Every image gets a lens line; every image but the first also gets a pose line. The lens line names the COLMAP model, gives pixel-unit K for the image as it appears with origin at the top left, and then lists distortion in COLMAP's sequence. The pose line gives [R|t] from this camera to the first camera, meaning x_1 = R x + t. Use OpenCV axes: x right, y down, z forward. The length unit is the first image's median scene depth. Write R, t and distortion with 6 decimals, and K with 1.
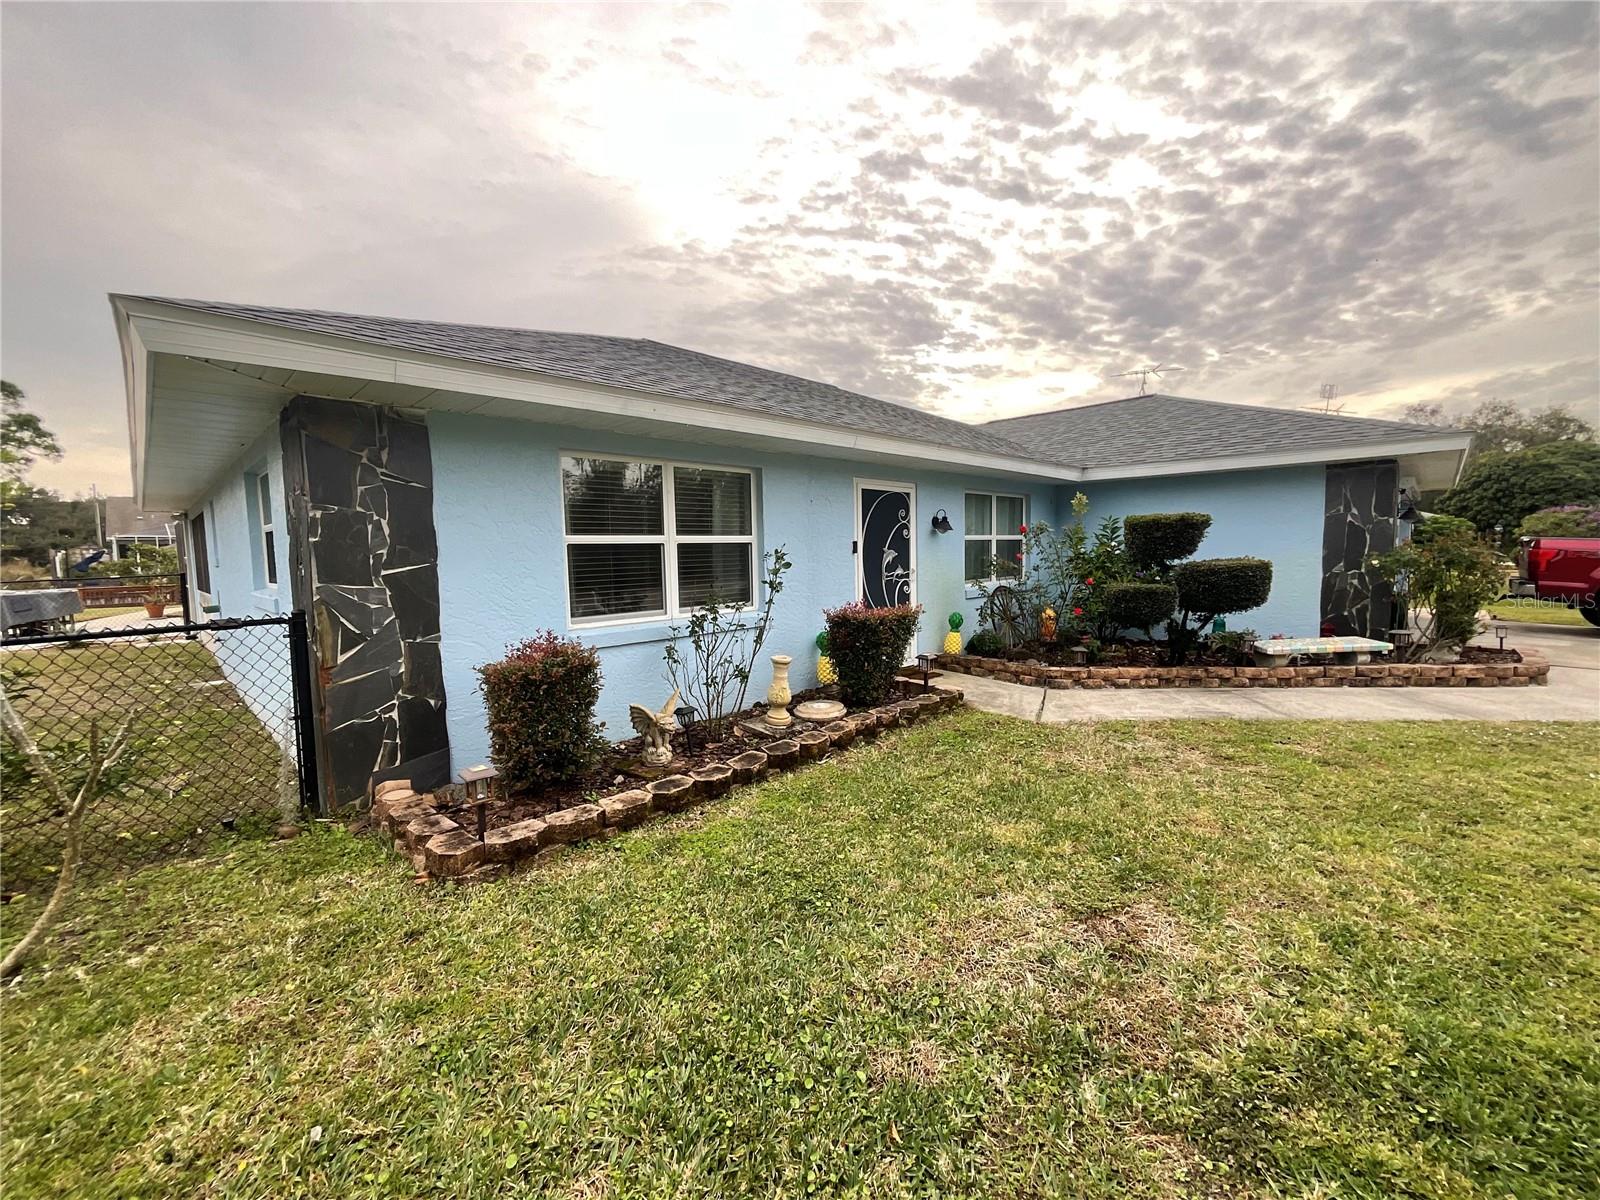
lens RADIAL K [[648.7, 0, 800.0], [0, 648.7, 600.0], [0, 0, 1]] dist [0.038988, -0.000020]
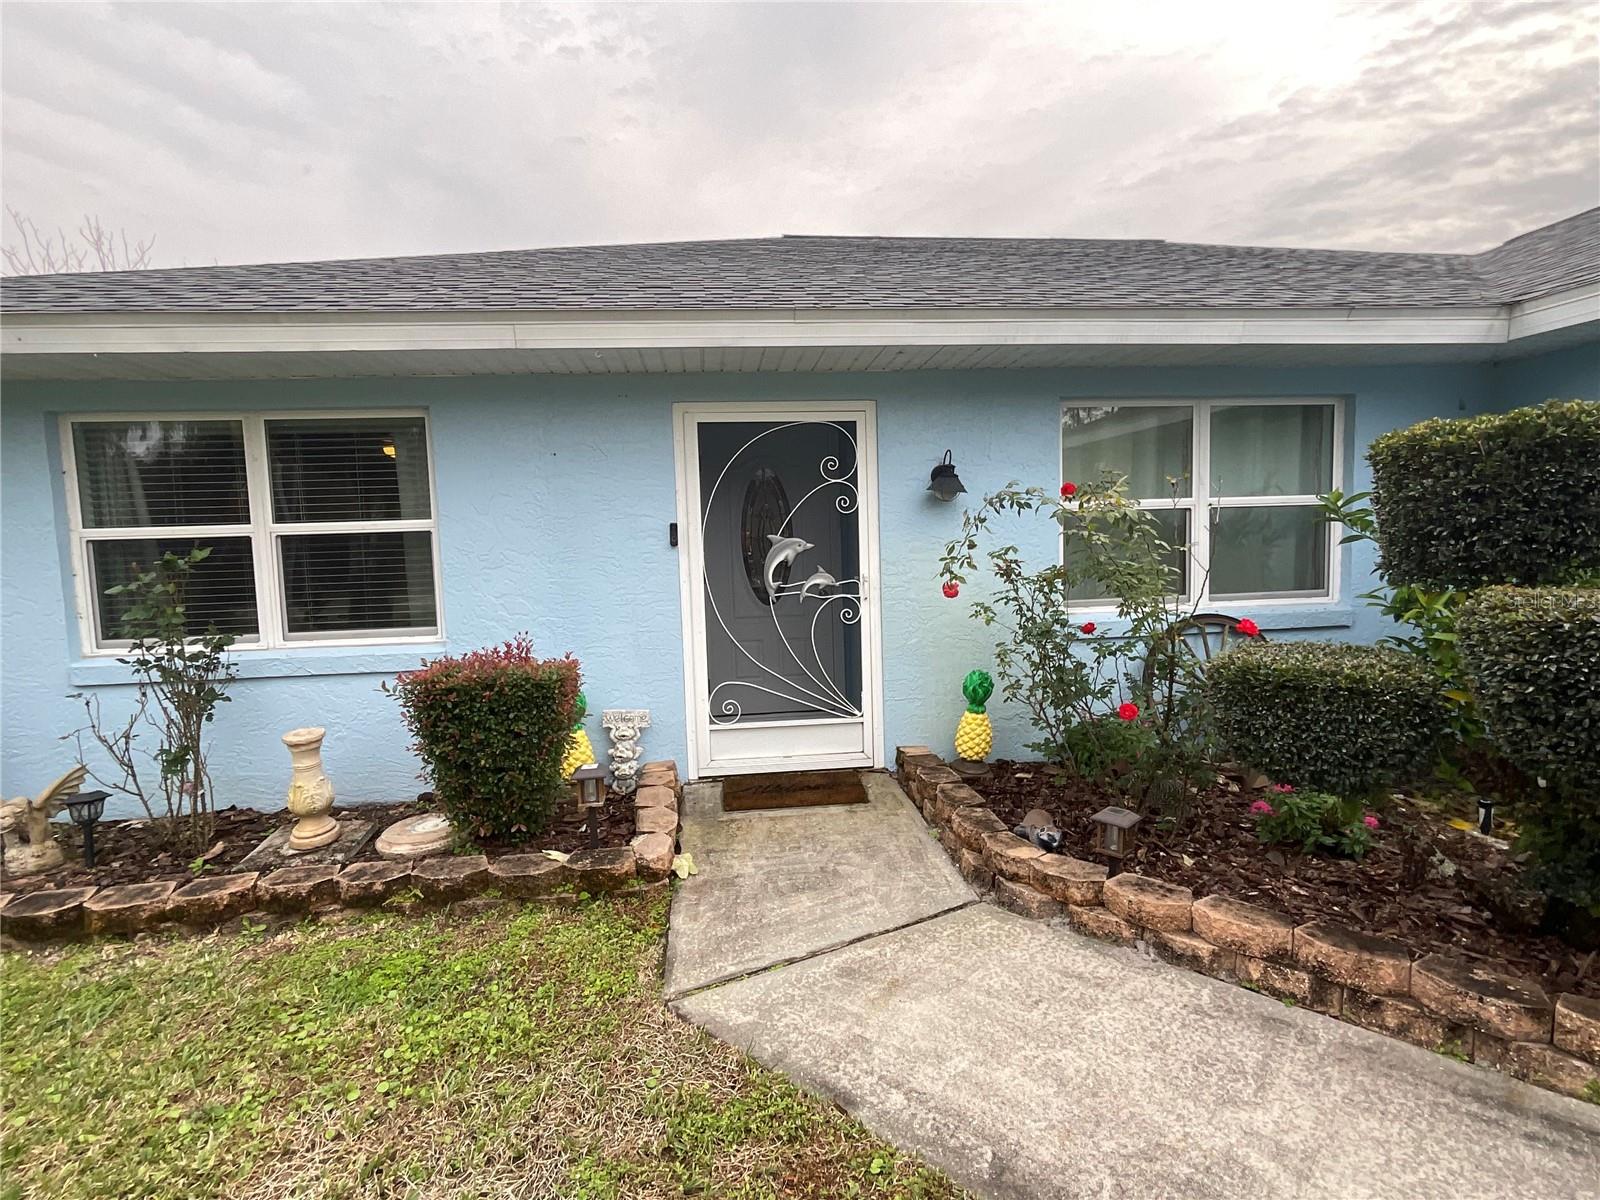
lens RADIAL K [[754.9, 0, 800.0], [0, 754.9, 600.0], [0, 0, 1]] dist [-0.000599, 0.000138]
pose [[0.770929, 0.057066, -0.634360, 0.572082], [-0.036000, 0.998290, 0.046054, -0.060132], [0.635903, -0.012667, 0.771665, 0.584633]]
